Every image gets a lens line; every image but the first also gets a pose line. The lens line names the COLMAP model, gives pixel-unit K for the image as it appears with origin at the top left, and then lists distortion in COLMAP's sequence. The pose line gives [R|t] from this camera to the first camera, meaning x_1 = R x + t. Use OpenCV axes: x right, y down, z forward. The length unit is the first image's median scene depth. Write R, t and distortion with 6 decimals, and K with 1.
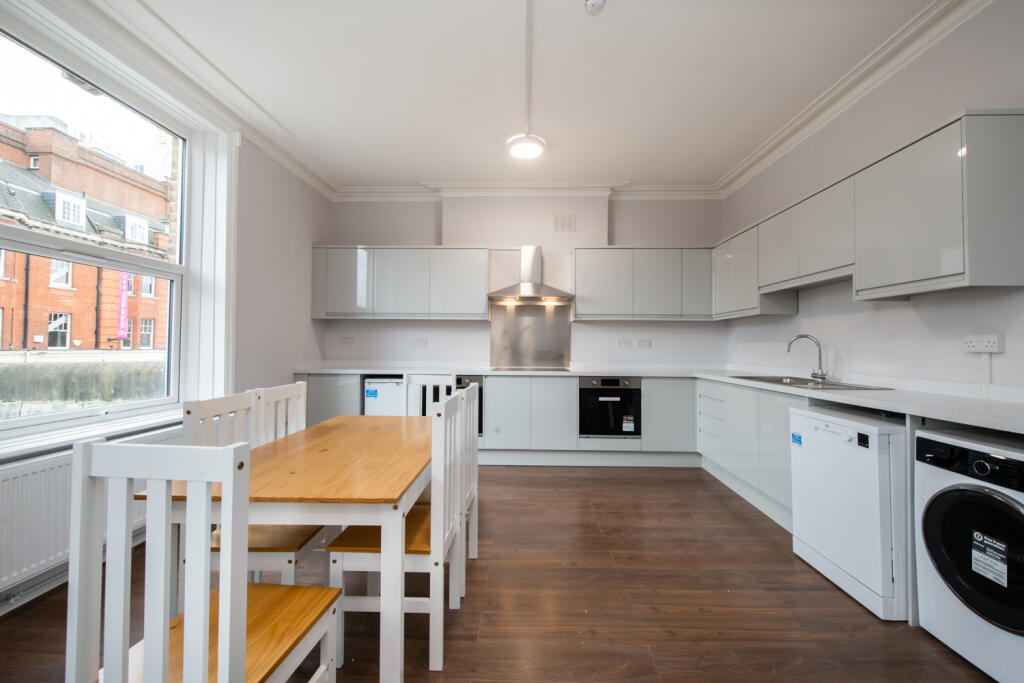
lens RADIAL K [[409.1, 0, 516.3], [0, 409.1, 337.3], [0, 0, 1]] dist [0.005187, -0.003253]
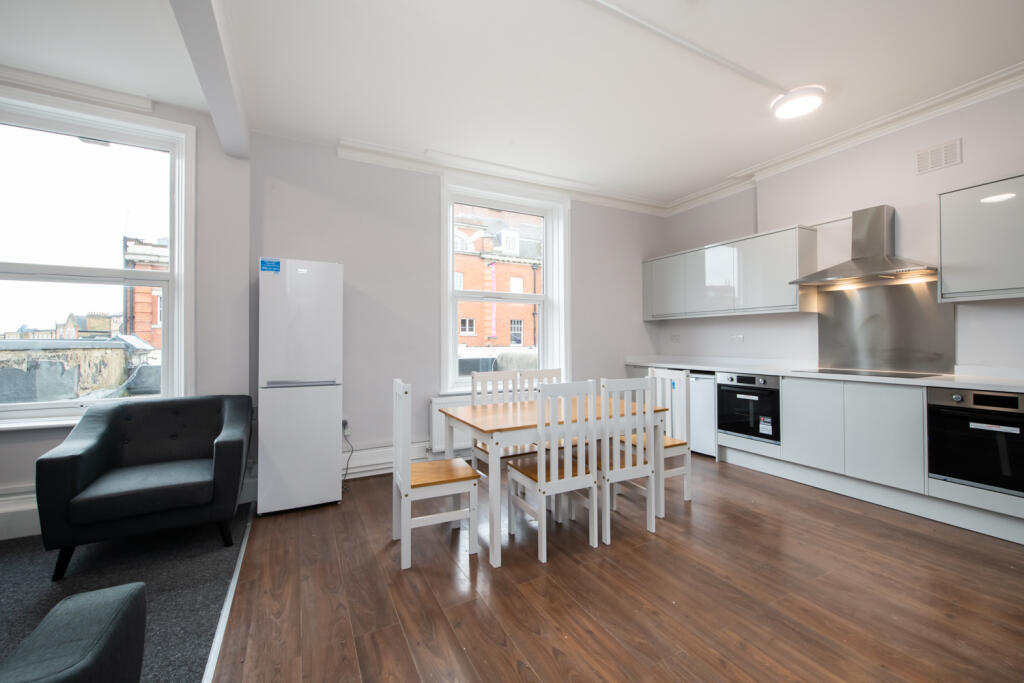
lens RADIAL K [[409.1, 0, 516.3], [0, 409.1, 337.3], [0, 0, 1]] dist [0.005187, -0.003253]
pose [[0.491163, -0.017250, -0.870897, 0.411064], [0.025504, 0.999660, -0.005416, 0.000231], [0.870694, -0.019551, 0.491436, 0.077345]]
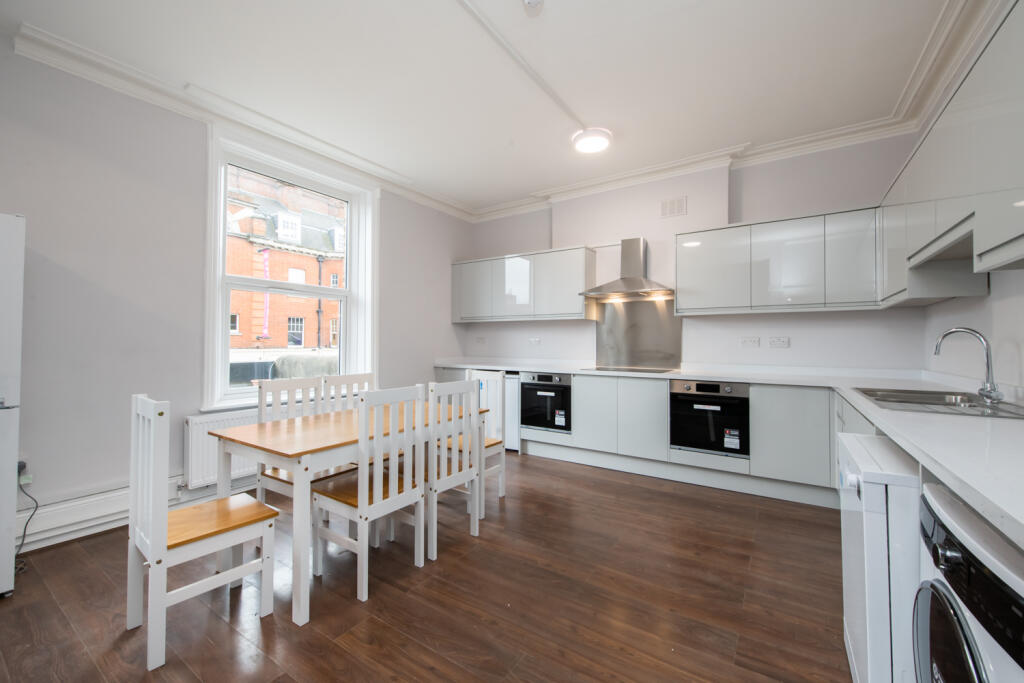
lens RADIAL K [[409.1, 0, 516.3], [0, 409.1, 337.3], [0, 0, 1]] dist [0.005187, -0.003253]
pose [[0.848540, -0.010168, -0.529034, 0.341903], [0.011830, 0.999930, -0.000243, 0.000546], [0.528999, -0.006052, 0.848601, 0.068586]]
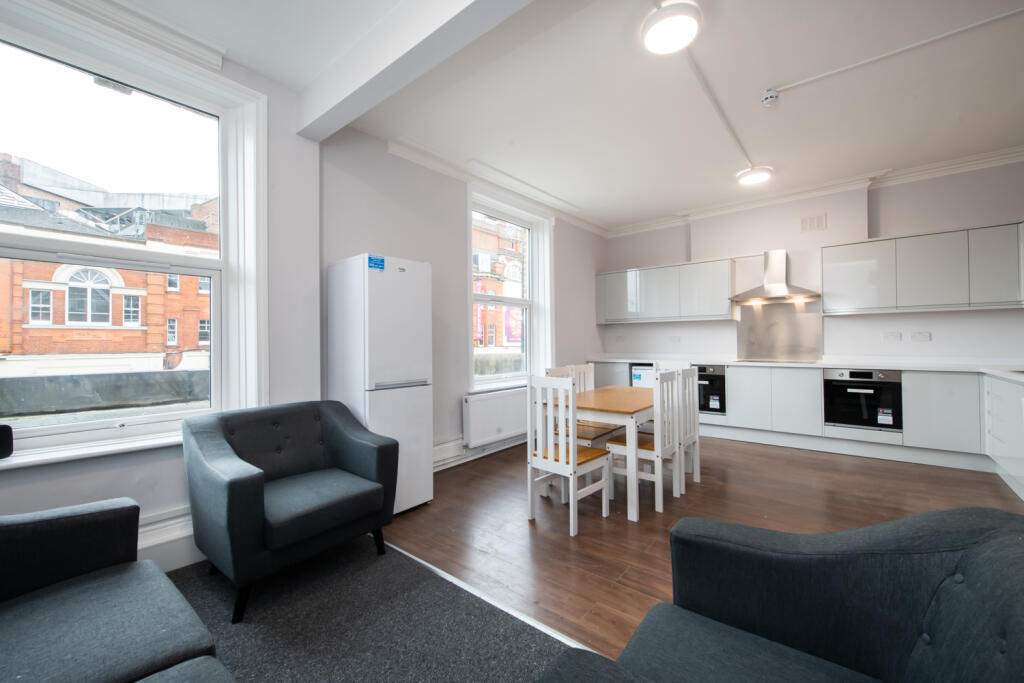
lens RADIAL K [[409.1, 0, 516.3], [0, 409.1, 337.3], [0, 0, 1]] dist [0.005187, -0.003253]
pose [[0.788882, -0.020882, -0.614190, 0.180361], [0.027120, 0.999632, 0.000847, -0.009099], [0.613946, -0.017325, 0.789158, -0.346872]]
